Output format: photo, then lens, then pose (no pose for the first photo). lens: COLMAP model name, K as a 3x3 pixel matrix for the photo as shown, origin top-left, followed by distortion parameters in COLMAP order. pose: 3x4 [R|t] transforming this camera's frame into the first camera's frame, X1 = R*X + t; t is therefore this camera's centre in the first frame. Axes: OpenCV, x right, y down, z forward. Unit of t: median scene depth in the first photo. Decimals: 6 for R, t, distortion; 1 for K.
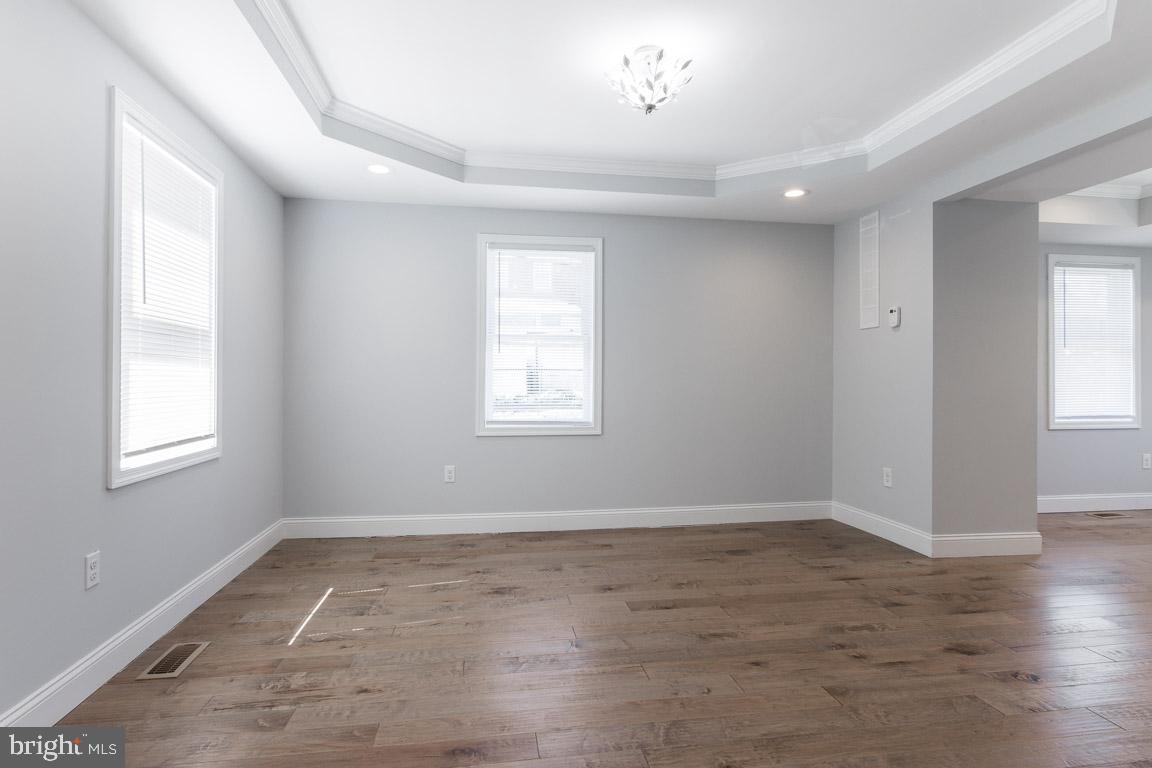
lens RADIAL K [[582.7, 0, 572.4], [0, 582.7, 378.1], [0, 0, 1]] dist [0.034275, -0.019342]
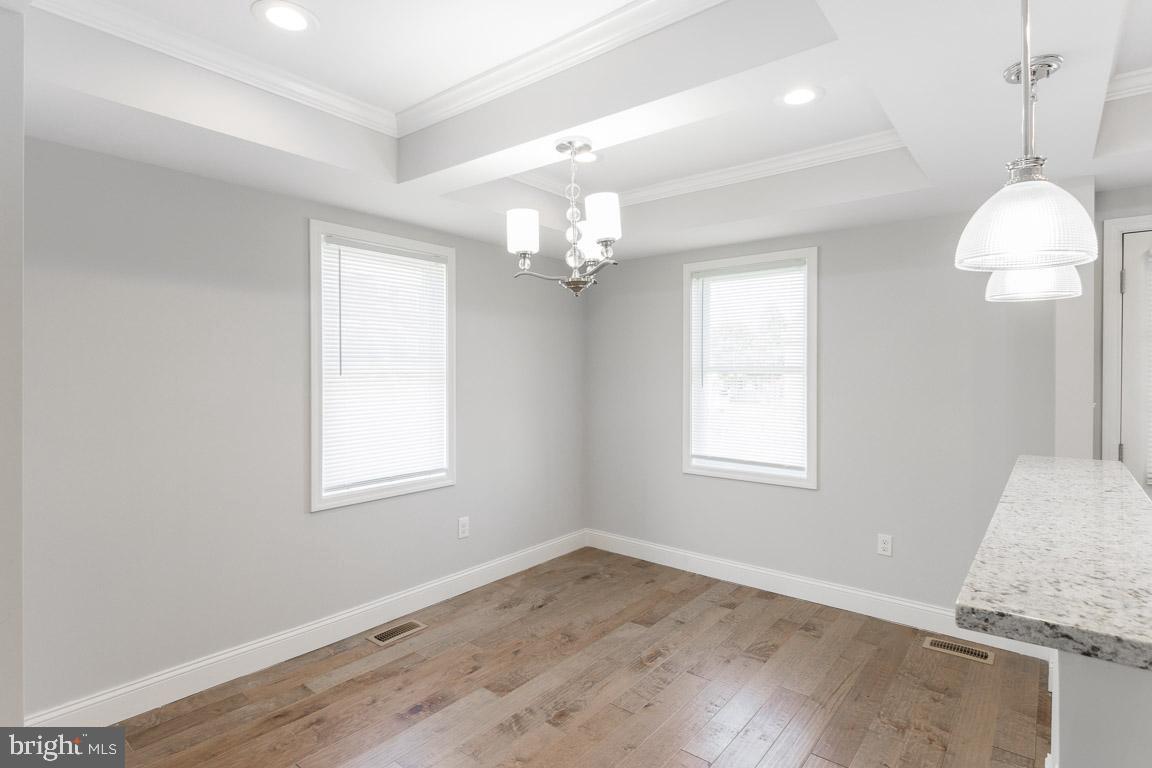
lens RADIAL K [[593.1, 0, 559.6], [0, 593.1, 377.9], [0, 0, 1]] dist [0.030530, -0.022564]
pose [[0.756293, -0.007374, 0.654192, 0.797568], [-0.002476, 0.999897, 0.014133, -0.077856], [-0.654228, -0.012309, 0.756197, 0.502100]]
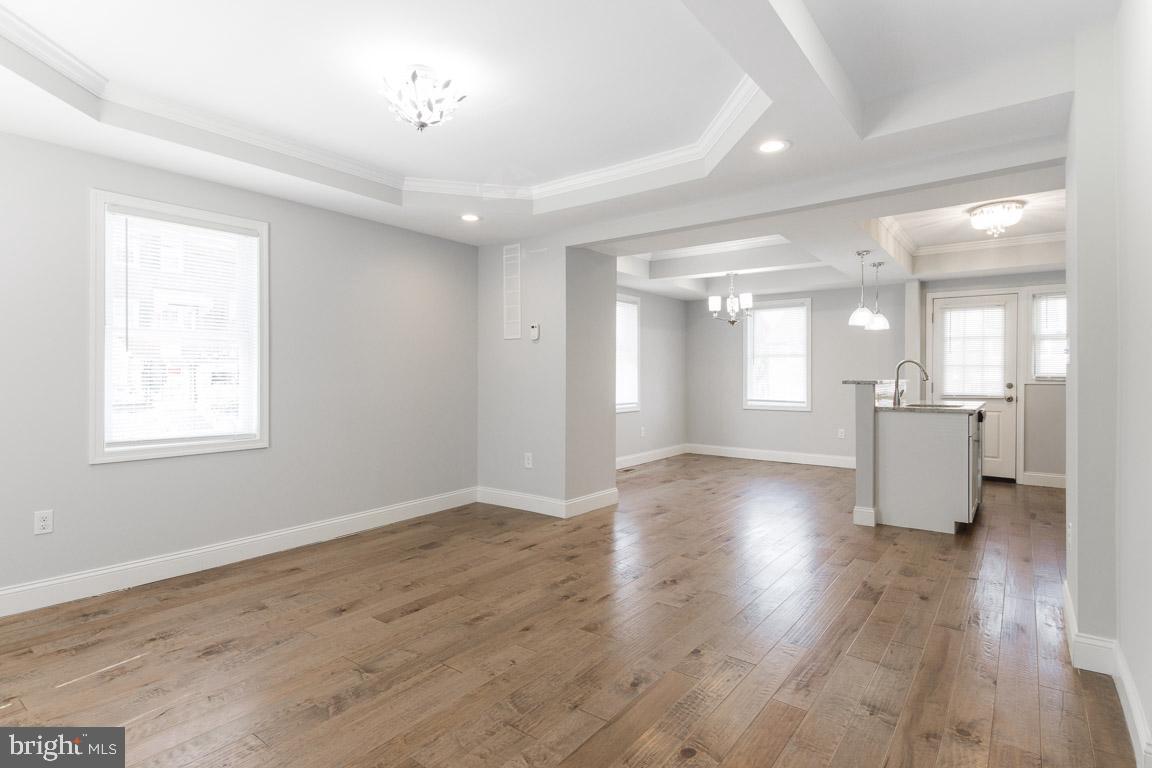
lens RADIAL K [[582.7, 0, 572.4], [0, 582.7, 378.1], [0, 0, 1]] dist [0.034275, -0.019342]
pose [[0.726060, -0.007091, 0.687595, -0.263385], [-0.002290, 0.999916, 0.012729, -0.023035], [-0.687628, -0.010816, 0.725983, 0.049080]]
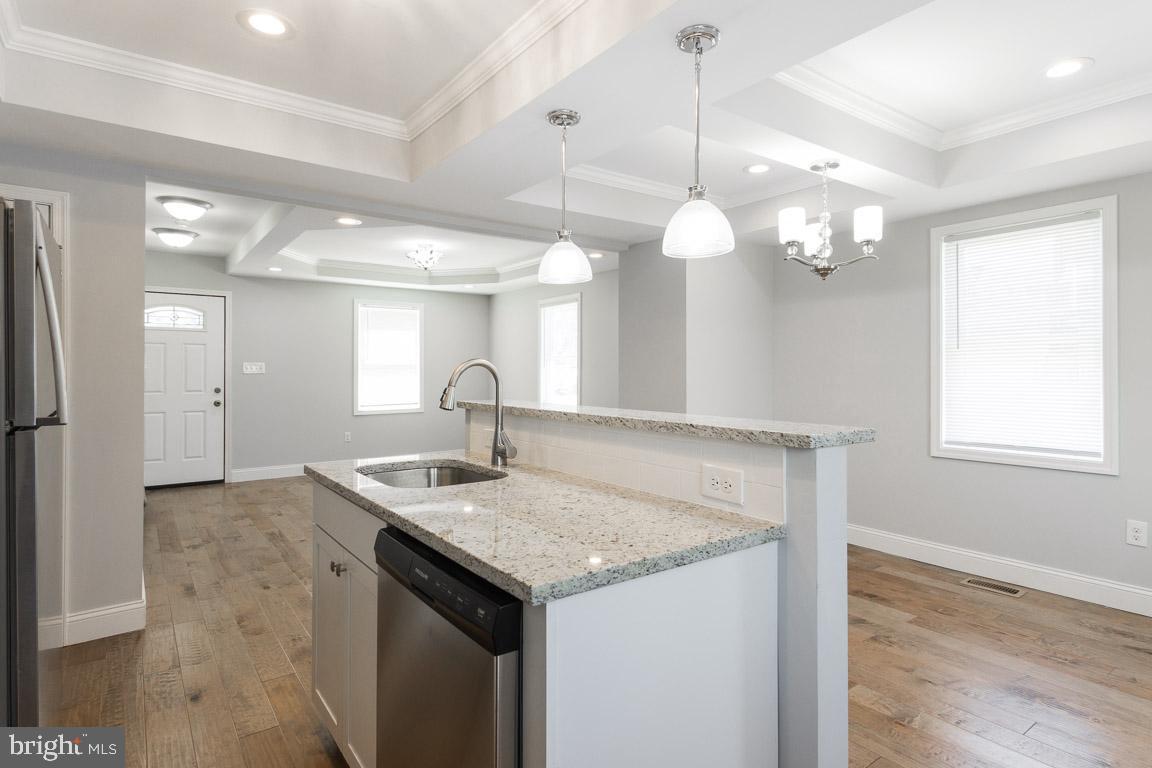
lens RADIAL K [[605.8, 0, 587.0], [0, 605.8, 370.8], [0, 0, 1]] dist [0.029986, -0.034376]
pose [[0.465465, -0.002516, -0.885063, 1.729052], [0.007030, 0.999975, 0.000854, -0.037607], [0.885039, -0.006619, 0.465471, 0.309316]]
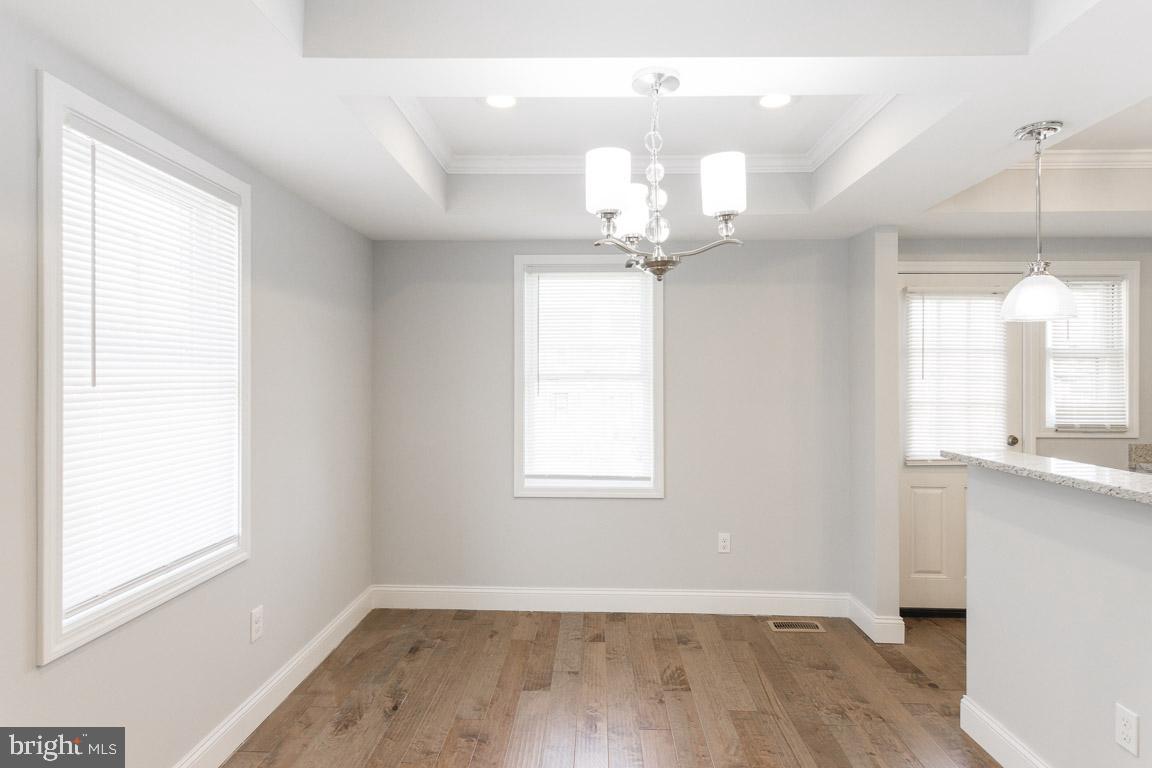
lens RADIAL K [[629.9, 0, 587.2], [0, 629.9, 375.9], [0, 0, 1]] dist [0.013269, -0.002572]
pose [[0.185992, 0.003939, 0.982543, 0.722721], [-0.005777, 0.999979, -0.002915, -0.077506], [-0.982534, -0.005134, 0.186010, 0.894224]]
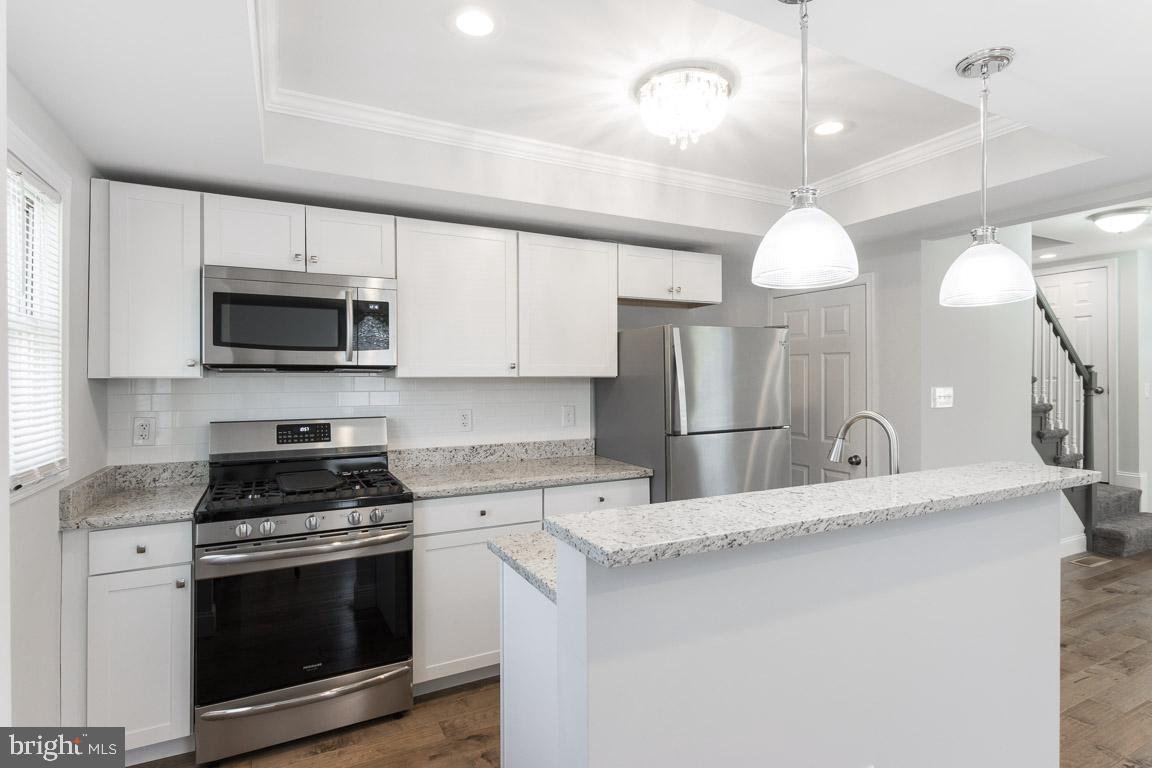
lens RADIAL K [[582.7, 0, 572.4], [0, 582.7, 378.1], [0, 0, 1]] dist [0.034275, -0.019342]
pose [[-0.948762, 0.000368, -0.315992, 1.578185], [0.002711, 0.999972, -0.006977, -0.074874], [0.315980, -0.007477, -0.948736, 0.879624]]
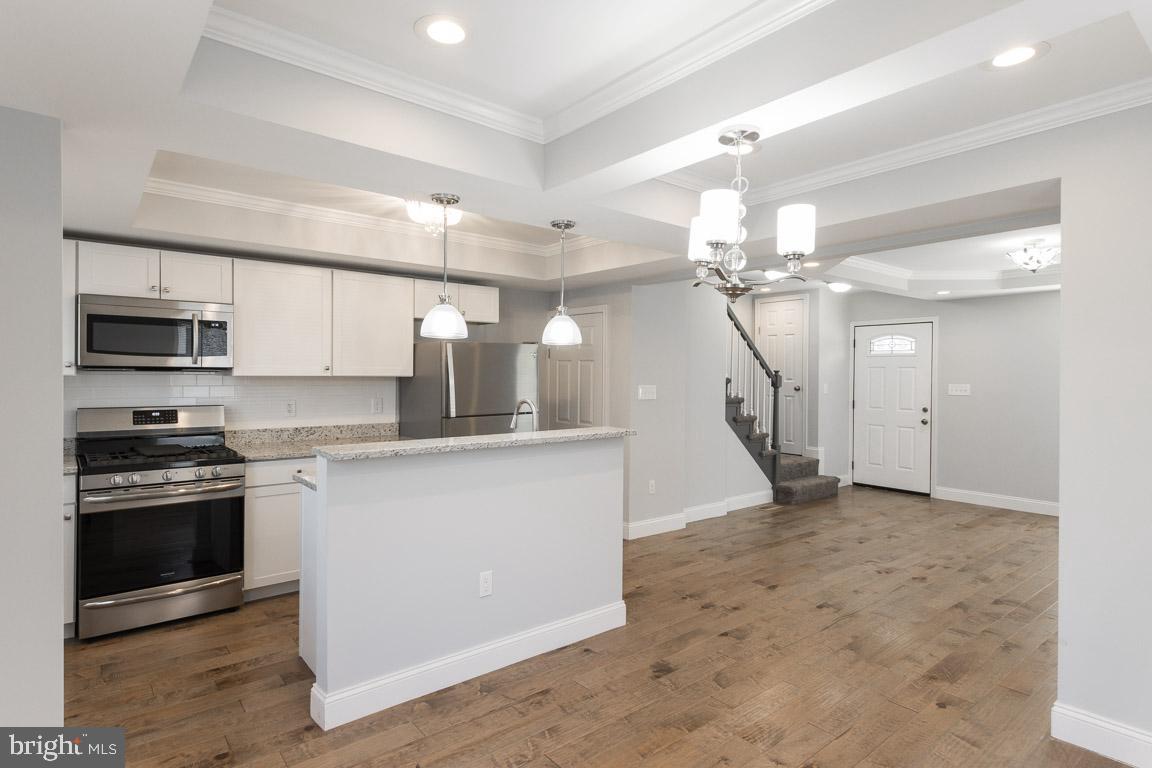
lens RADIAL K [[618.5, 0, 576.8], [0, 618.5, 378.5], [0, 0, 1]] dist [0.033876, -0.001997]
pose [[-0.860469, -0.004393, -0.509484, 1.593848], [-0.005894, 0.999982, 0.001331, -0.081883], [0.509468, 0.004149, -0.860479, 1.336502]]
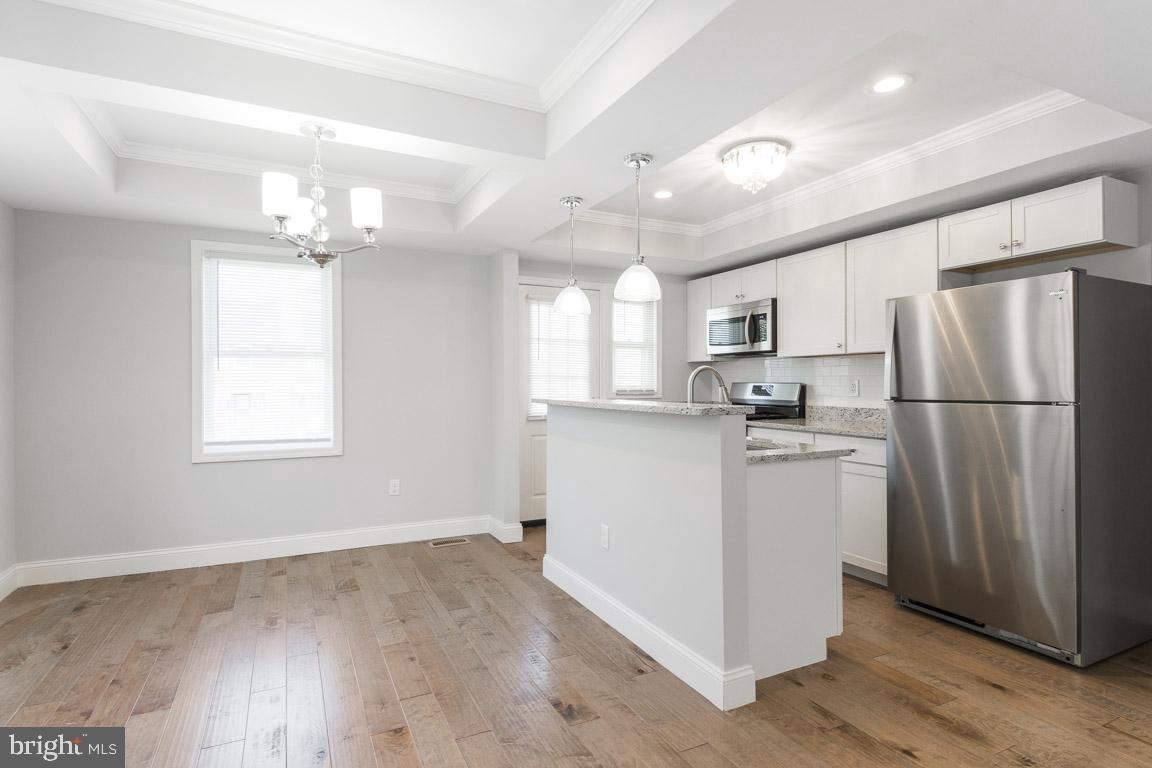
lens RADIAL K [[587.9, 0, 599.8], [0, 587.9, 382.4], [0, 0, 1]] dist [0.007628, -0.007205]
pose [[-0.311963, -0.002151, 0.950092, 0.496438], [-0.003659, 0.999993, 0.001063, -0.028440], [-0.950087, -0.003145, -0.311969, 0.842089]]
